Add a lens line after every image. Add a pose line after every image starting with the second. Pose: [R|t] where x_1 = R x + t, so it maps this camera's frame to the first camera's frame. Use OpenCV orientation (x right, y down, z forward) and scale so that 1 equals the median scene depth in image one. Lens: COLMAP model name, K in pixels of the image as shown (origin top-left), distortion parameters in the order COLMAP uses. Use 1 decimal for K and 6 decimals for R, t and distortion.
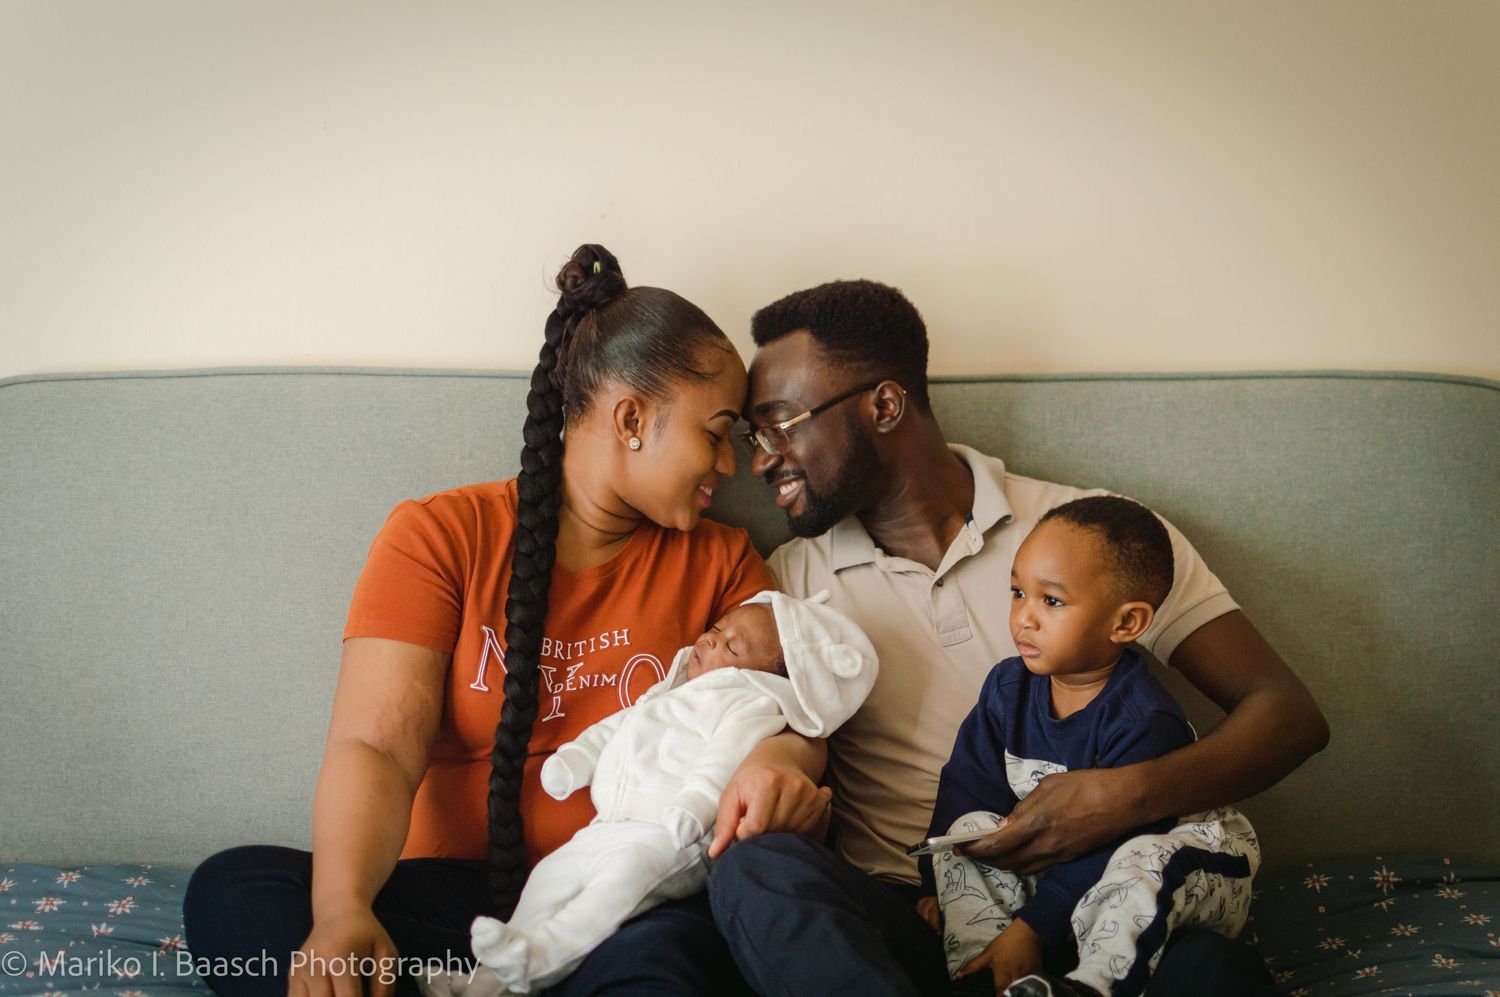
lens RADIAL K [[2152.1, 0, 750.0], [0, 2152.1, 498.5], [0, 0, 1]] dist [0.040261, -0.145284]
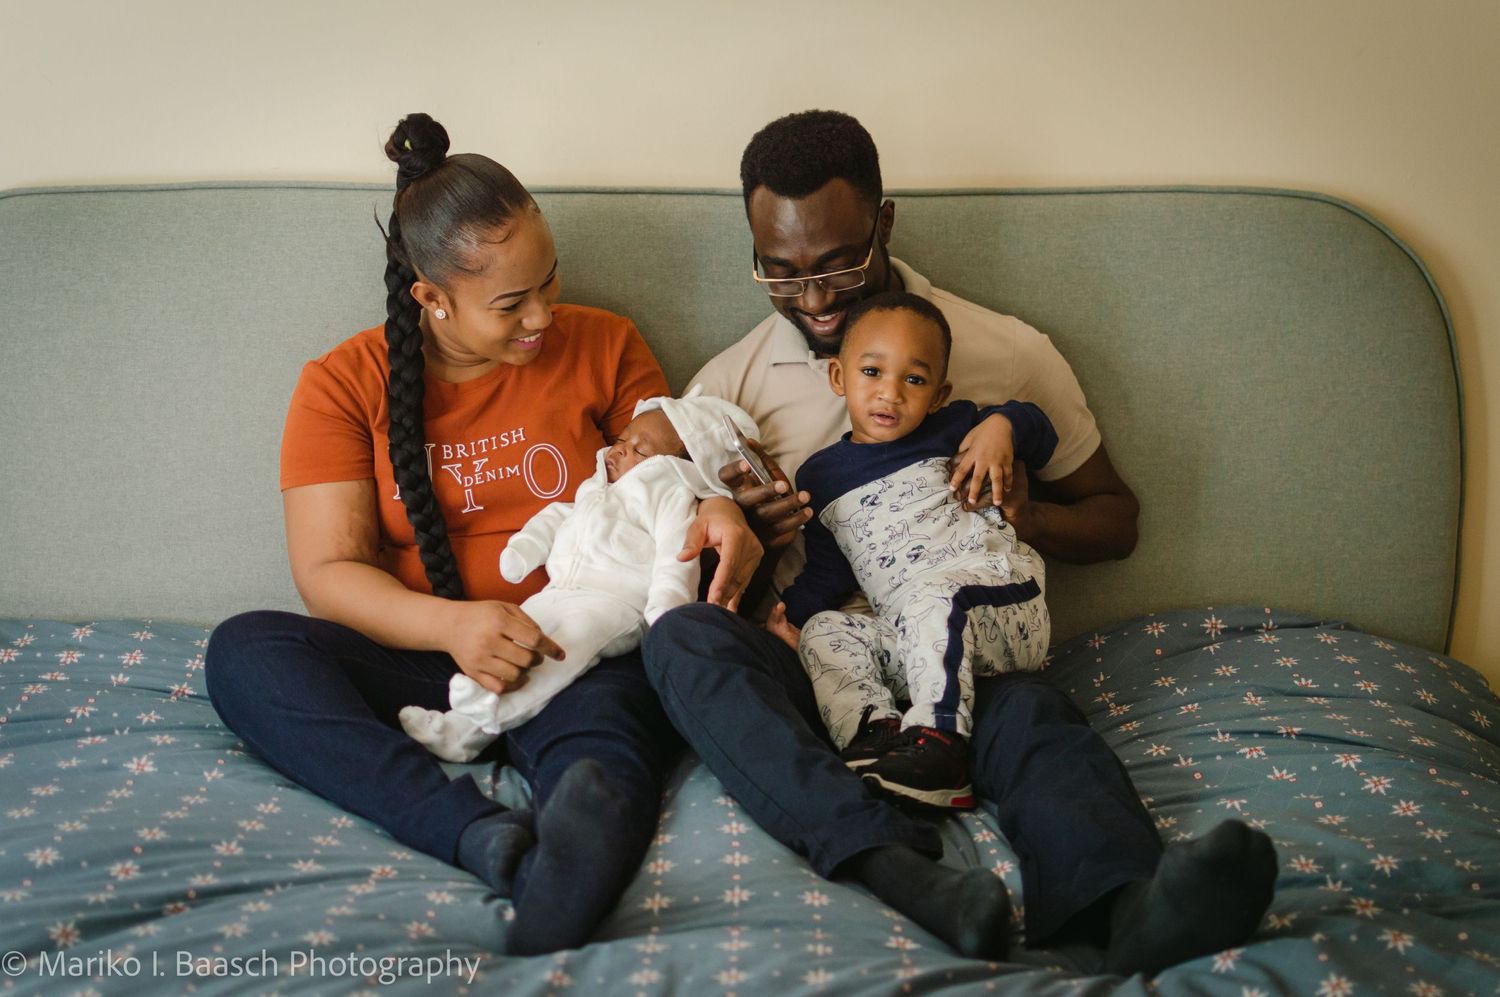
lens RADIAL K [[2152.1, 0, 750.0], [0, 2152.1, 498.5], [0, 0, 1]] dist [0.040261, -0.145284]
pose [[0.999054, -0.001779, 0.043444, -0.008734], [-0.004165, 0.990653, 0.136345, -0.052334], [-0.043280, -0.136397, 0.989708, -0.142780]]
